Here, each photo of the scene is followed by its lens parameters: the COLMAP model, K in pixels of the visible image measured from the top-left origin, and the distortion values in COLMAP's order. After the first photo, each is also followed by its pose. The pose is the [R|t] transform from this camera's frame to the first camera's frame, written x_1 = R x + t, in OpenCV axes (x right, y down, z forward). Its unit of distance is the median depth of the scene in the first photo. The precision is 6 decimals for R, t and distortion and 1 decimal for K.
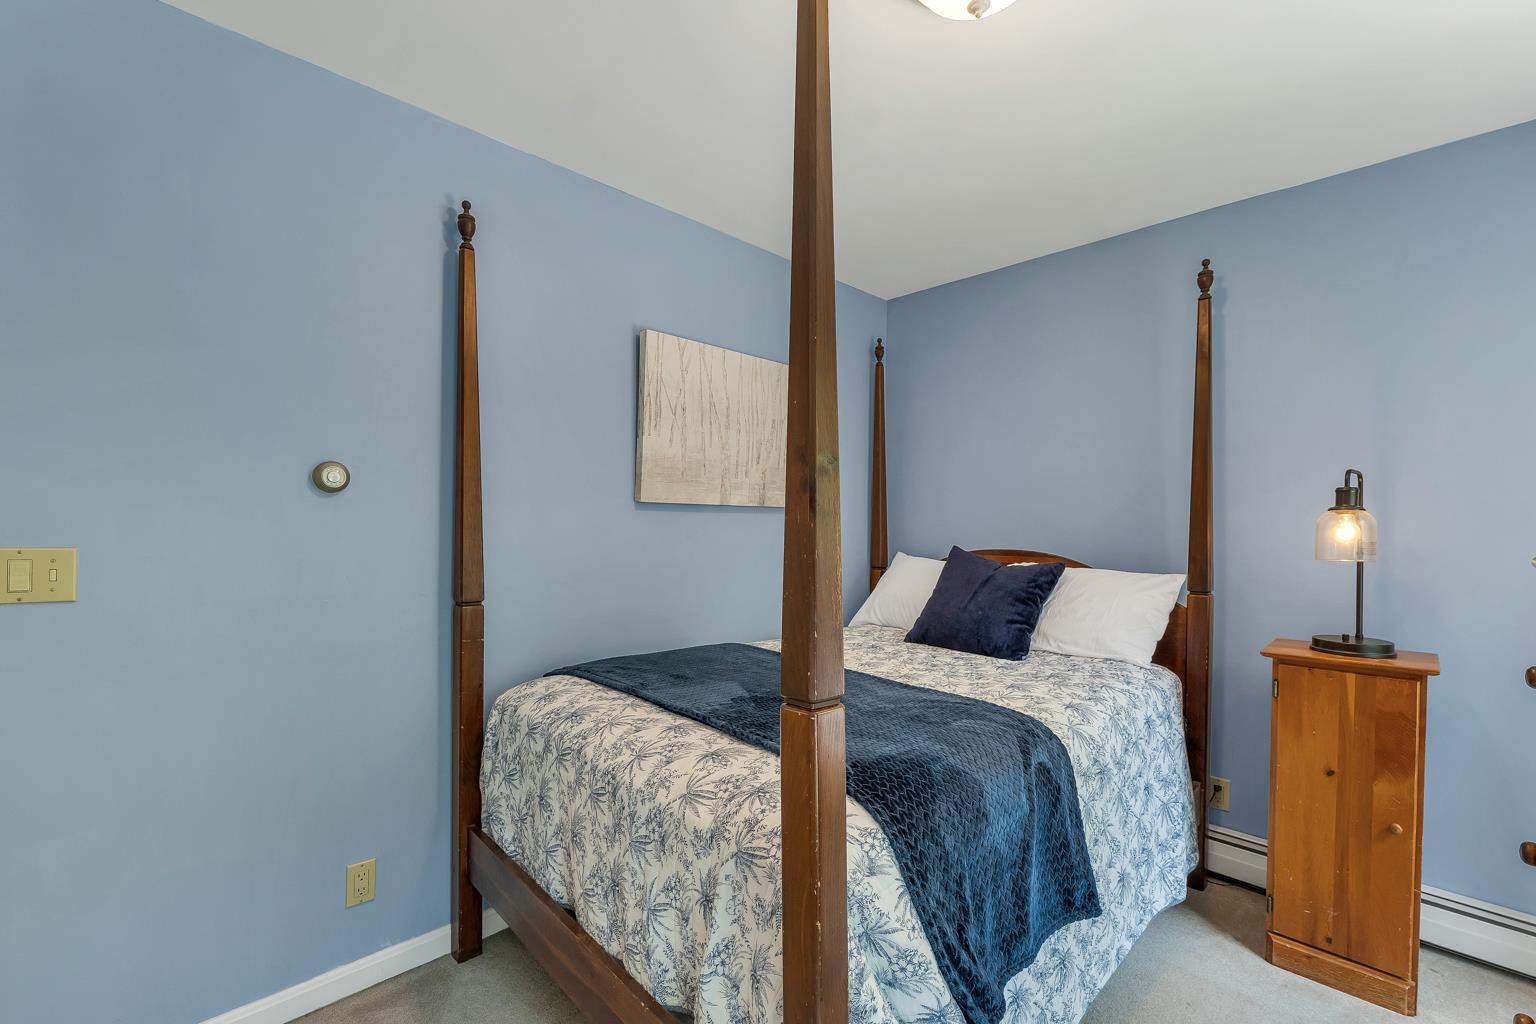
lens RADIAL K [[662.7, 0, 763.5], [0, 662.7, 525.7], [0, 0, 1]] dist [0.003071, -0.000703]
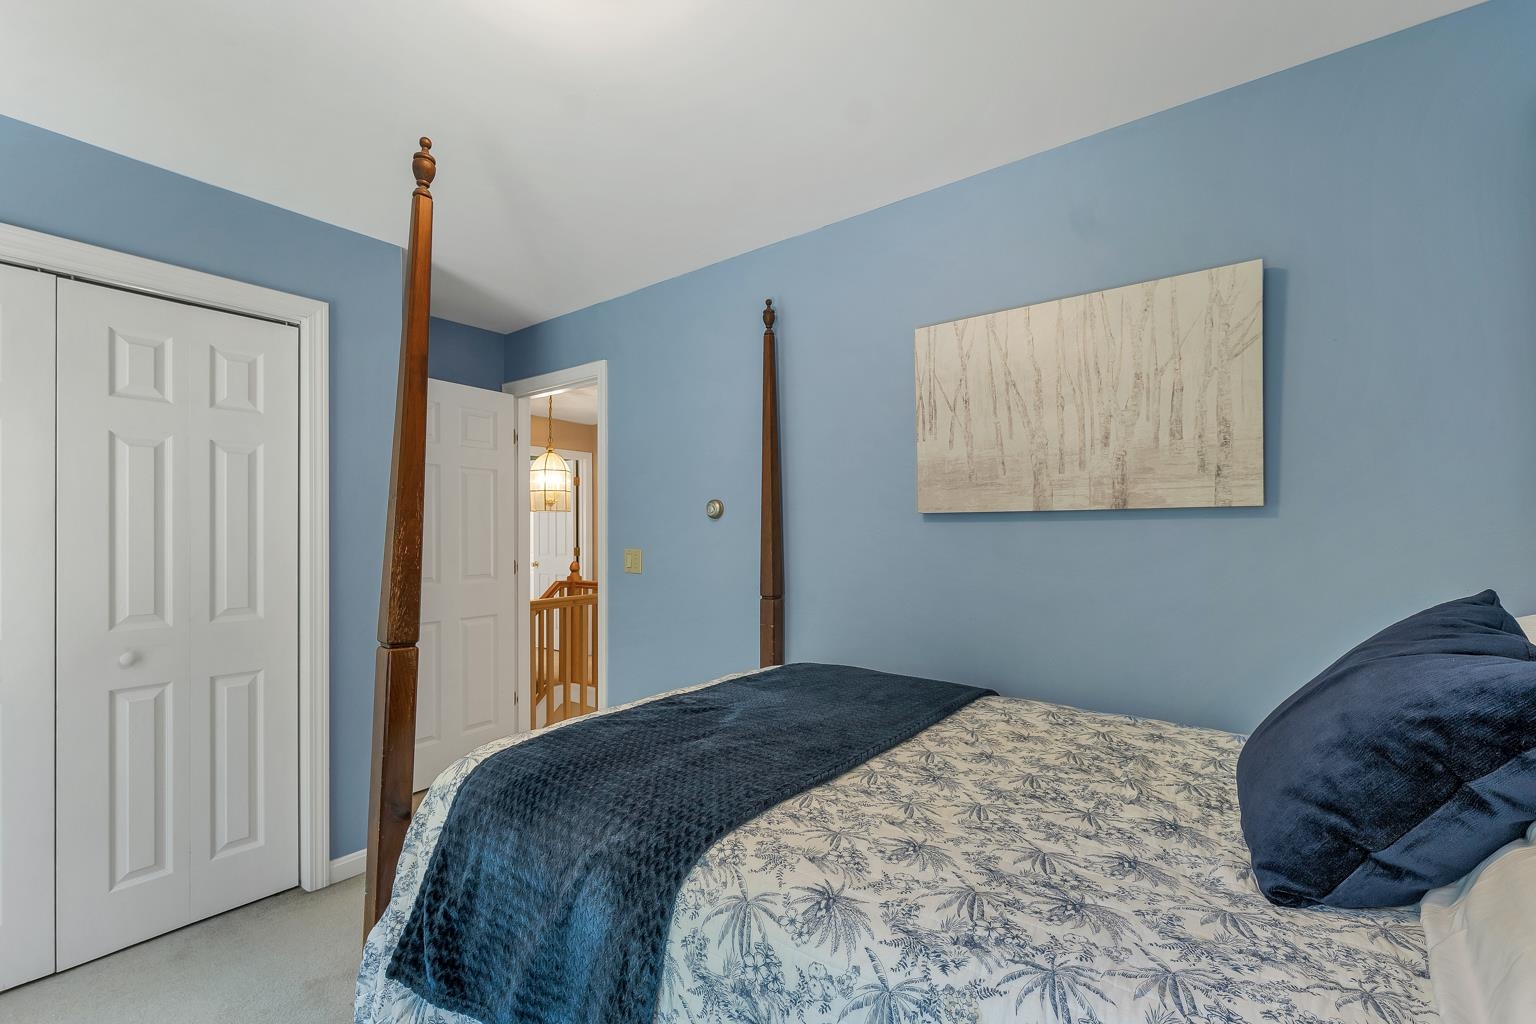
lens RADIAL K [[662.7, 0, 764.1], [0, 662.7, 515.7], [0, 0, 1]] dist [0.003071, -0.000703]
pose [[0.142875, -0.036403, -0.989071, 1.011860], [0.001013, 0.999328, -0.036634, 0.002913], [0.989740, 0.004232, 0.142816, 0.924249]]
